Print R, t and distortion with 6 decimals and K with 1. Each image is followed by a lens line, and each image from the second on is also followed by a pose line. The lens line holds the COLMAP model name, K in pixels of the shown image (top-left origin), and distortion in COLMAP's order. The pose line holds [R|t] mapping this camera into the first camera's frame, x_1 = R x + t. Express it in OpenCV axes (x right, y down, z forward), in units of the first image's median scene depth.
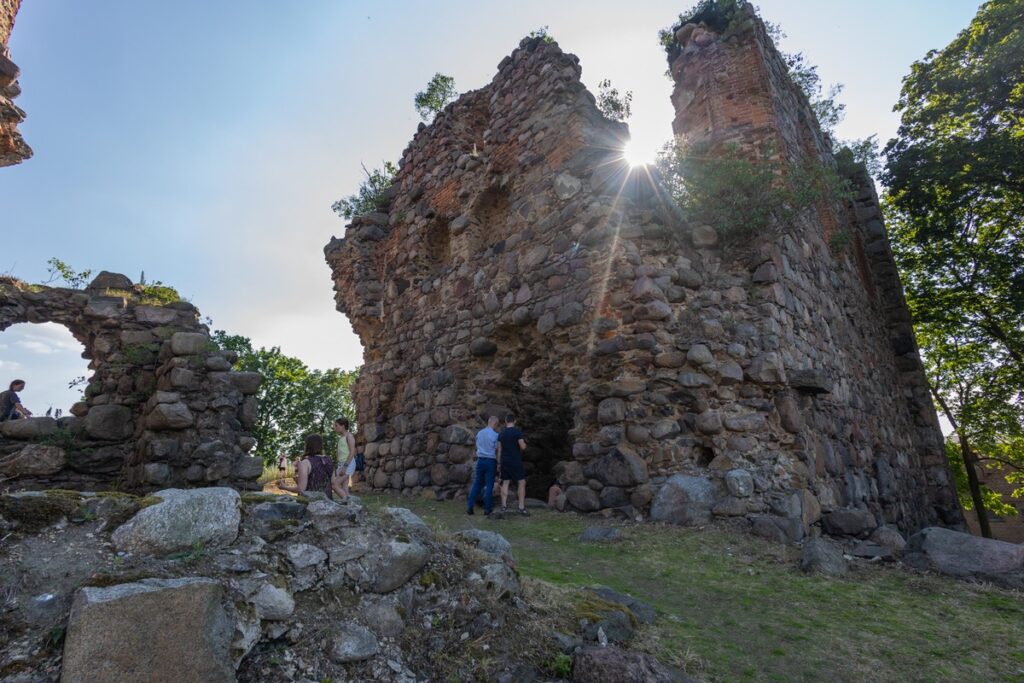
lens RADIAL K [[461.1, 0, 512.0], [0, 461.1, 341.5], [0, 0, 1]] dist [0.003134, 0.000306]
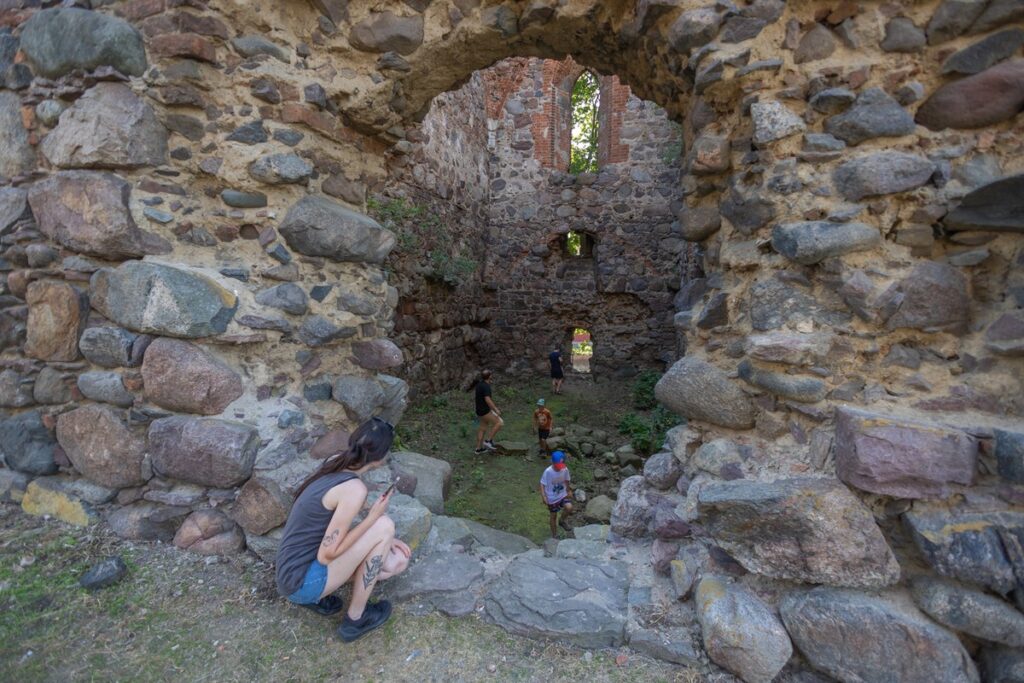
lens RADIAL K [[461.1, 0, 512.0], [0, 461.1, 341.5], [0, 0, 1]] dist [0.003134, 0.000306]
pose [[0.861446, -0.009013, 0.507770, -0.089203], [-0.180030, 0.929492, 0.321923, 0.109719], [-0.474869, -0.368733, 0.799084, 0.700068]]
